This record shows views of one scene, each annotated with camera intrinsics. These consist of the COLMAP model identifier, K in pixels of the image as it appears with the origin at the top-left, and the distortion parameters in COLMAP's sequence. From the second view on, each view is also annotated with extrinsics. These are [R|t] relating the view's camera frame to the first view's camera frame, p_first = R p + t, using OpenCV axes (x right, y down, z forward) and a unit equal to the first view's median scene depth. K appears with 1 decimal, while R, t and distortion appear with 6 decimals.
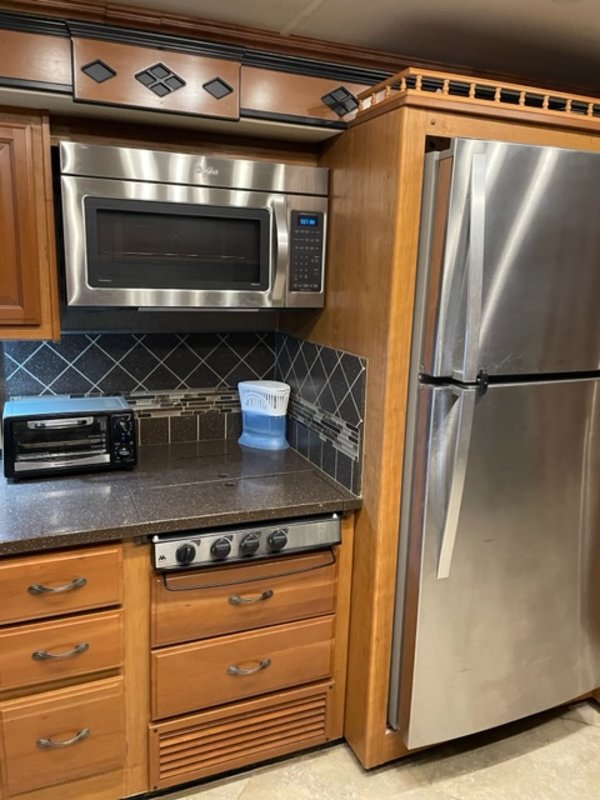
lens RADIAL K [[602.3, 0, 300.7], [0, 602.3, 397.2], [0, 0, 1]] dist [0.041125, -0.035868]
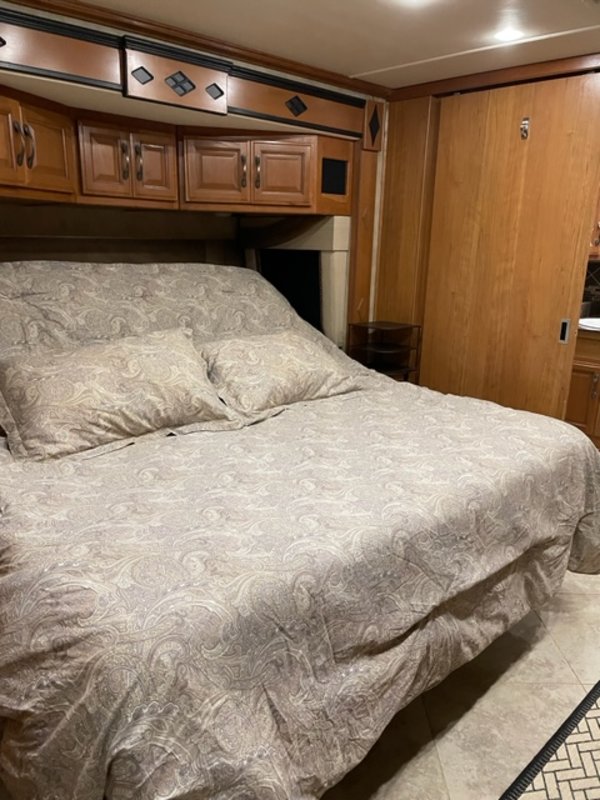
lens RADIAL K [[602.3, 0, 296.9], [0, 602.3, 395.3], [0, 0, 1]] dist [0.041125, -0.035868]
pose [[0.858499, -0.181253, 0.479715, -0.842363], [0.144633, 0.983058, 0.112598, 0.035369], [-0.491996, -0.027283, 0.870170, -0.320866]]
